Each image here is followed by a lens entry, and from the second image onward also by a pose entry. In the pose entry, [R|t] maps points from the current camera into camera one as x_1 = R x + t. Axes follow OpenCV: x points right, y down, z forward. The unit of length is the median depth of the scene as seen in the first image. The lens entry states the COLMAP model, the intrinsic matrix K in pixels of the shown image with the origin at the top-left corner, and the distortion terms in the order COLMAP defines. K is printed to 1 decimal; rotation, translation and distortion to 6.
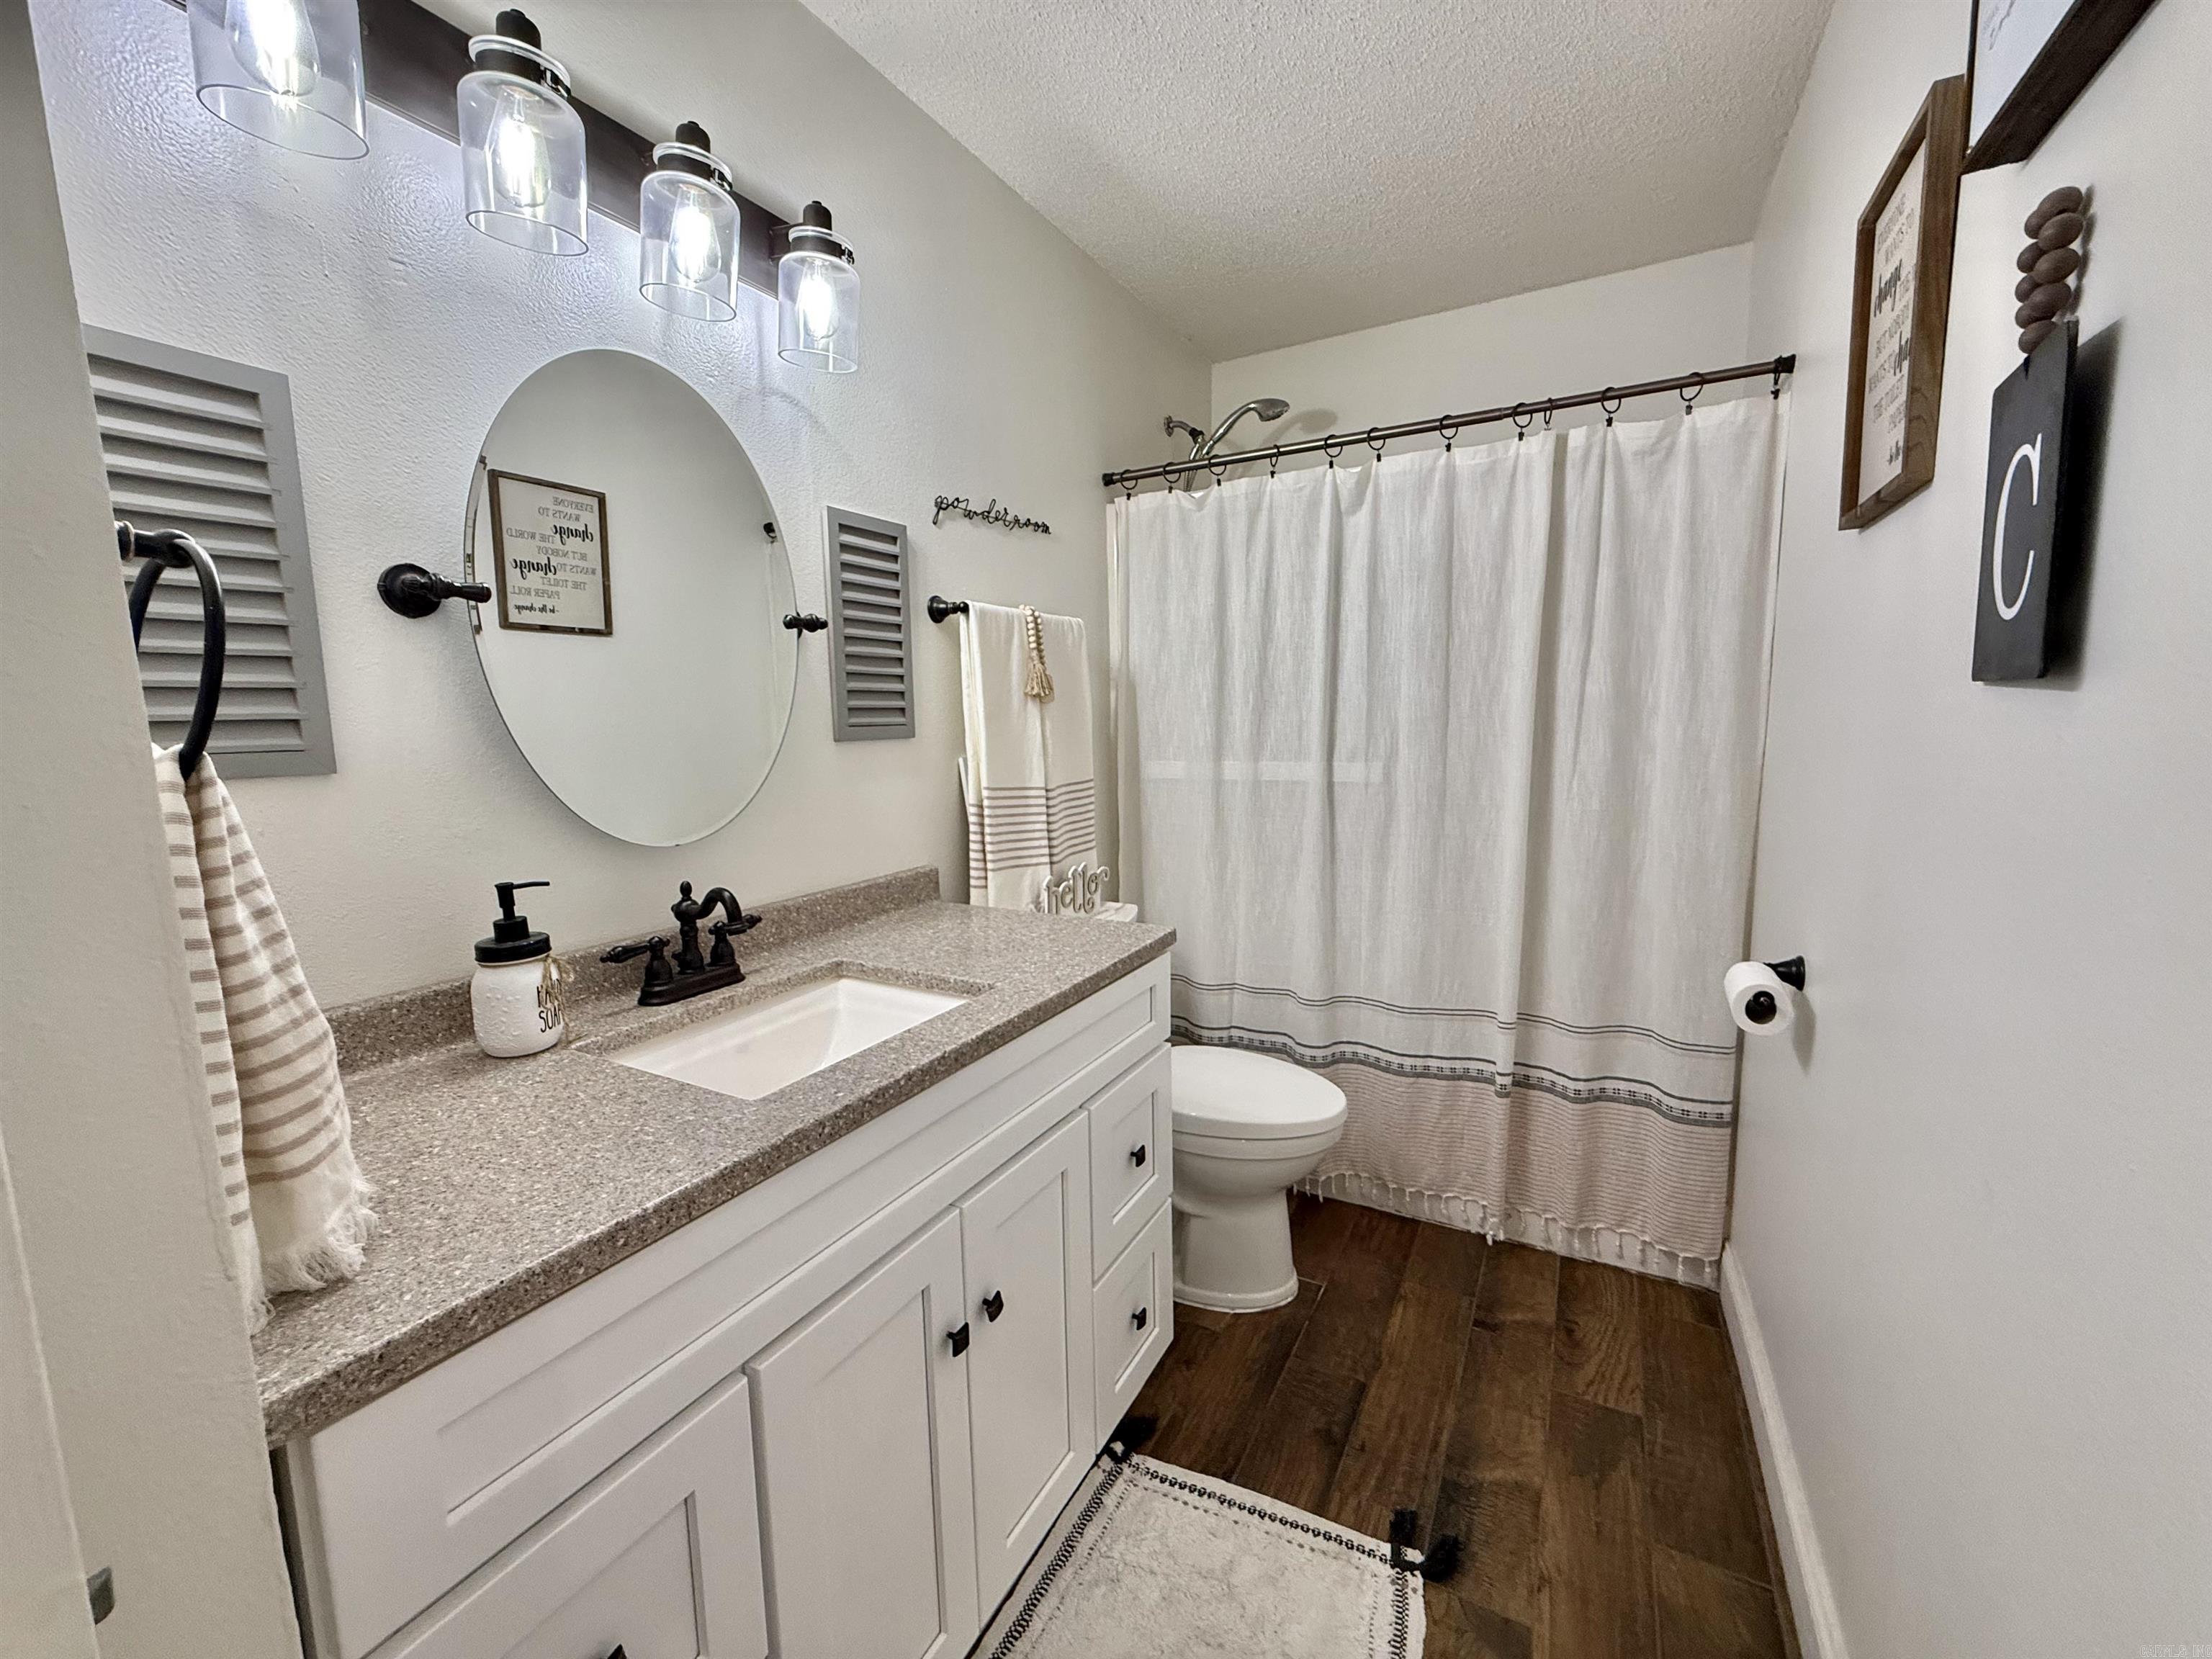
lens RADIAL K [[882.8, 0, 1104.7], [0, 882.8, 827.1], [0, 0, 1]] dist [0.000271, 0.000113]
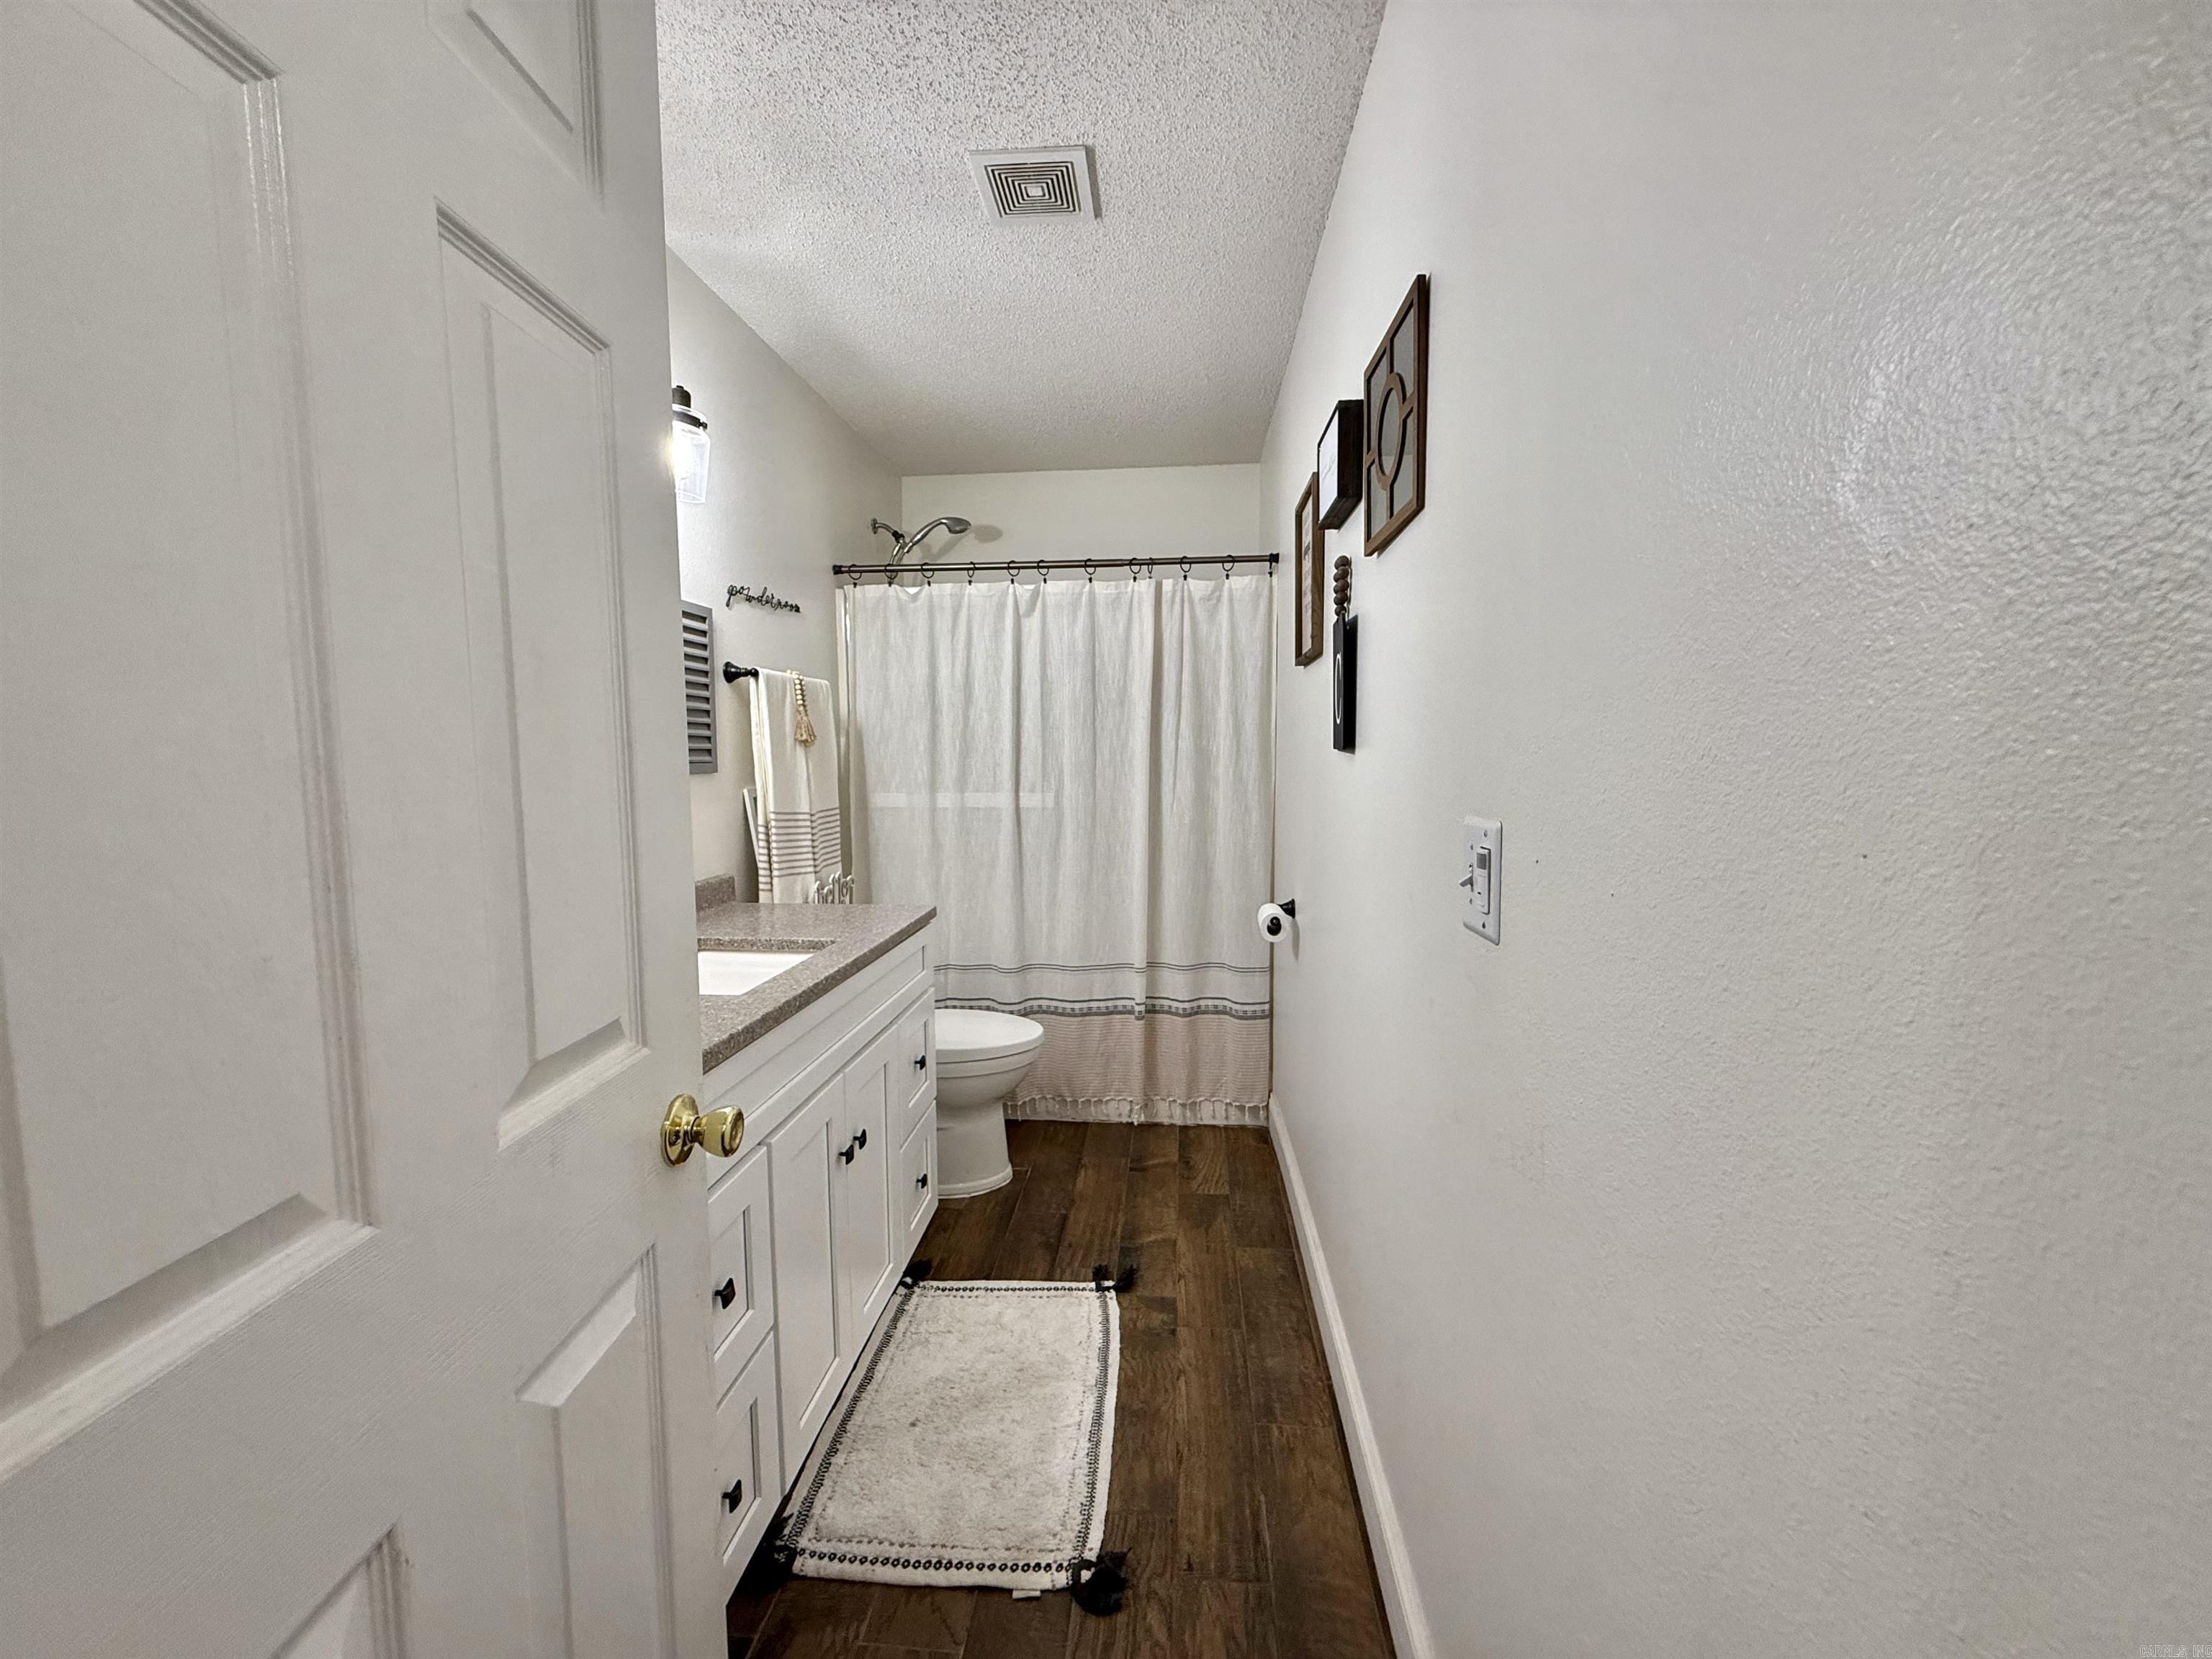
lens RADIAL K [[882.8, 0, 1111.4], [0, 882.8, 831.7], [0, 0, 1]] dist [0.000271, 0.000113]
pose [[0.910086, -0.021112, 0.413881, -0.210921], [0.038361, 0.998705, -0.033409, 0.044470], [-0.412640, 0.046282, 0.909718, -0.359610]]
